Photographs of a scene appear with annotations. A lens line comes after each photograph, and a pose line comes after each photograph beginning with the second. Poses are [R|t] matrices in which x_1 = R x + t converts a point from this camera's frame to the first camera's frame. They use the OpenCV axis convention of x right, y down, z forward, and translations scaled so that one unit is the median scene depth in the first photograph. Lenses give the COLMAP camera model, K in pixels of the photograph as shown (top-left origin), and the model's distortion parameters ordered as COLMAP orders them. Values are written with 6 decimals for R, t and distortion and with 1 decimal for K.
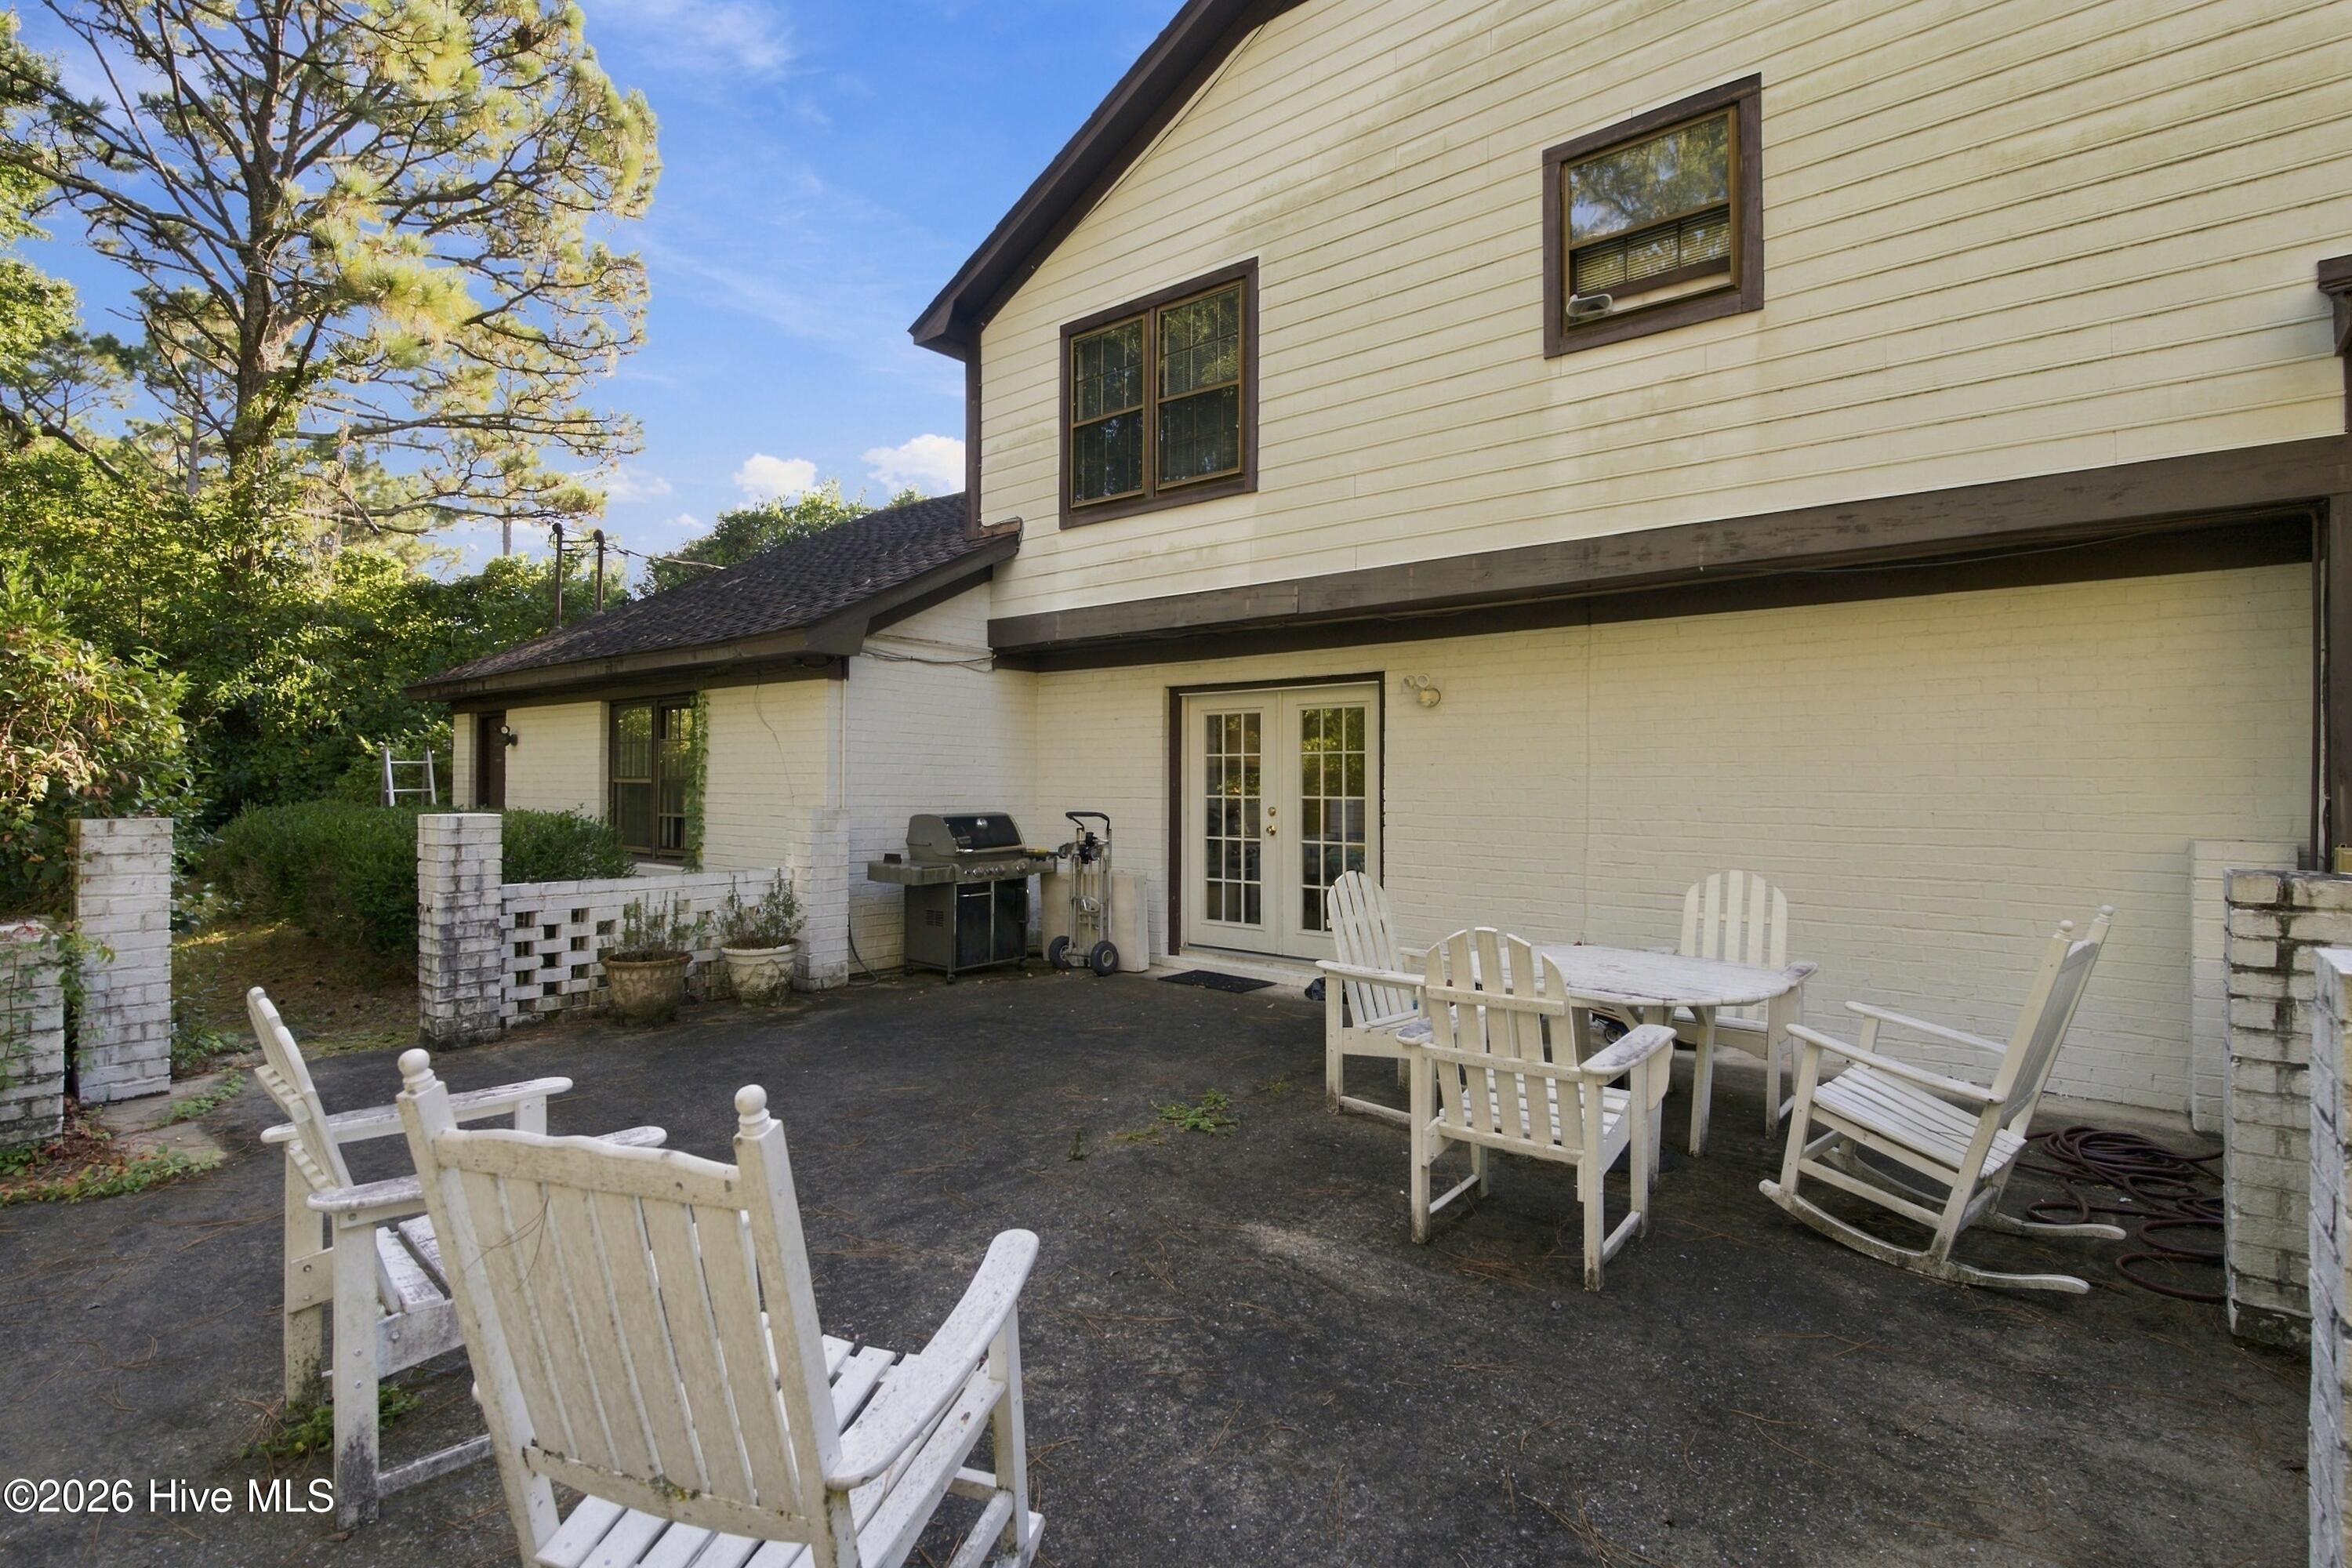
lens RADIAL K [[1164.9, 0, 1181.3], [0, 1164.9, 754.9], [0, 0, 1]] dist [-0.000348, -0.001411]
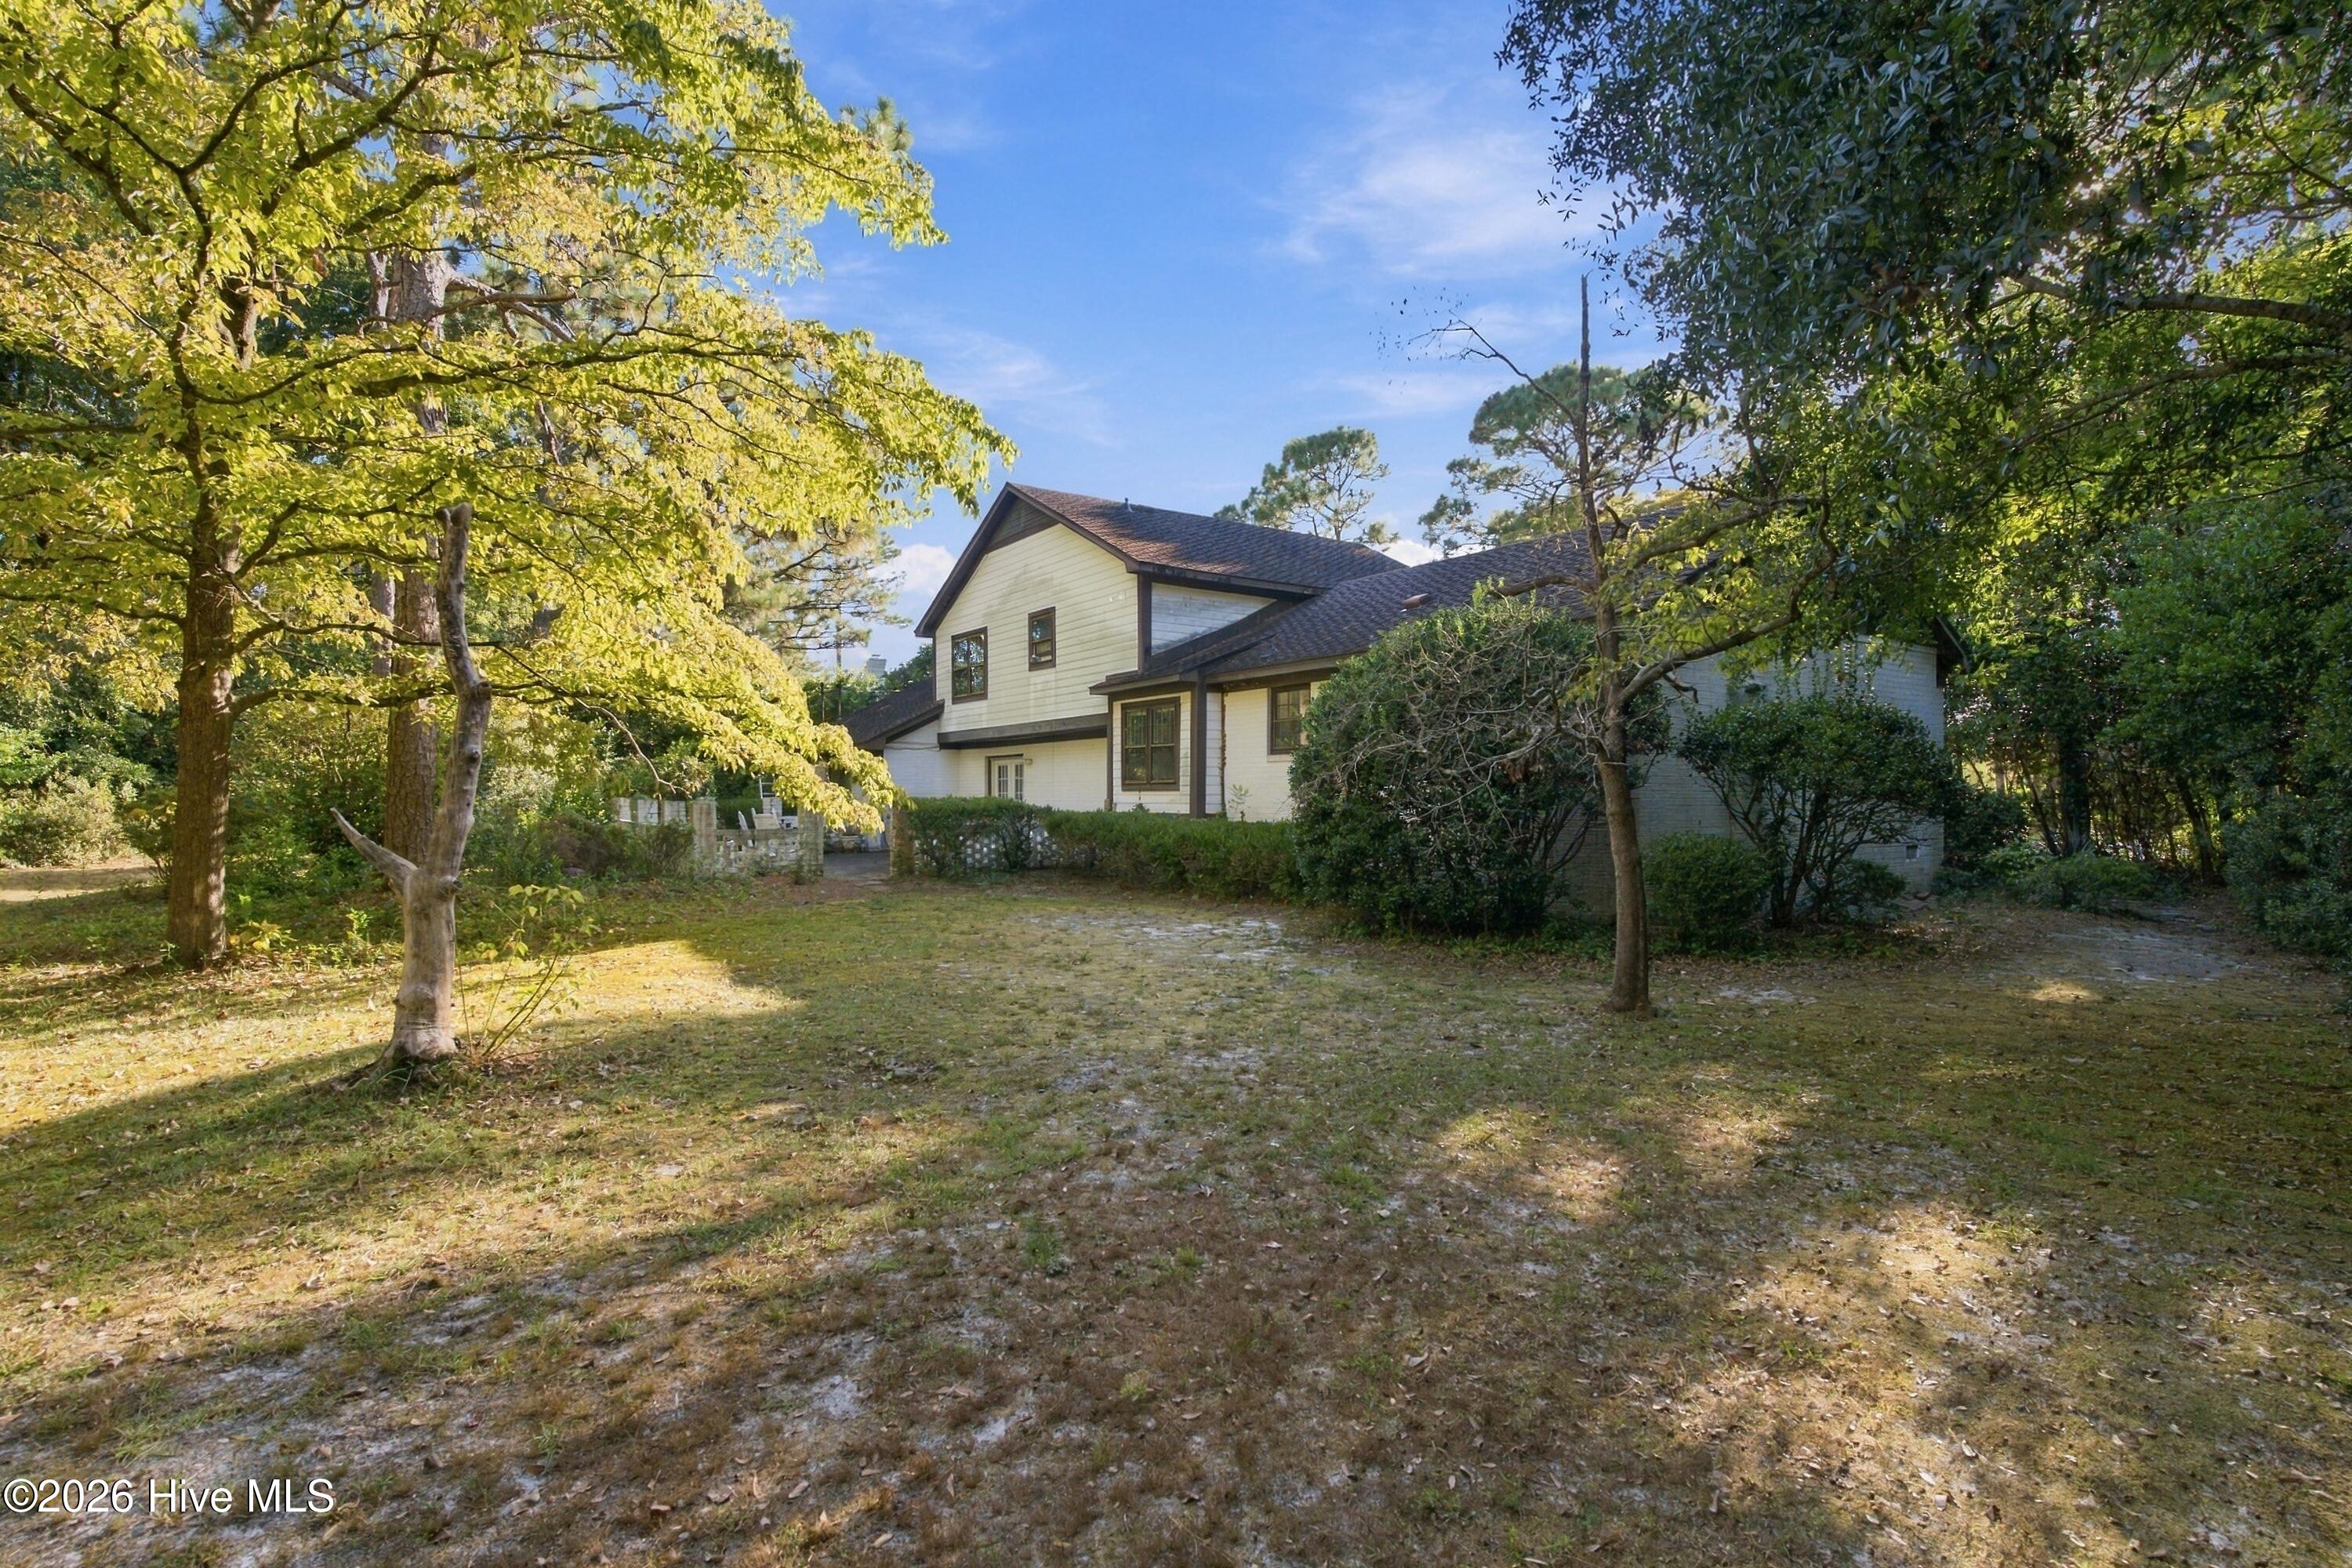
lens RADIAL K [[1152.6, 0, 1169.4], [0, 1152.6, 784.0], [0, 0, 1]] dist [0.003243, -0.001141]
pose [[0.966229, -0.011475, -0.257431, 1.530920], [0.015340, 0.999798, 0.013008, -0.026222], [0.257229, -0.016518, 0.966209, -2.192727]]
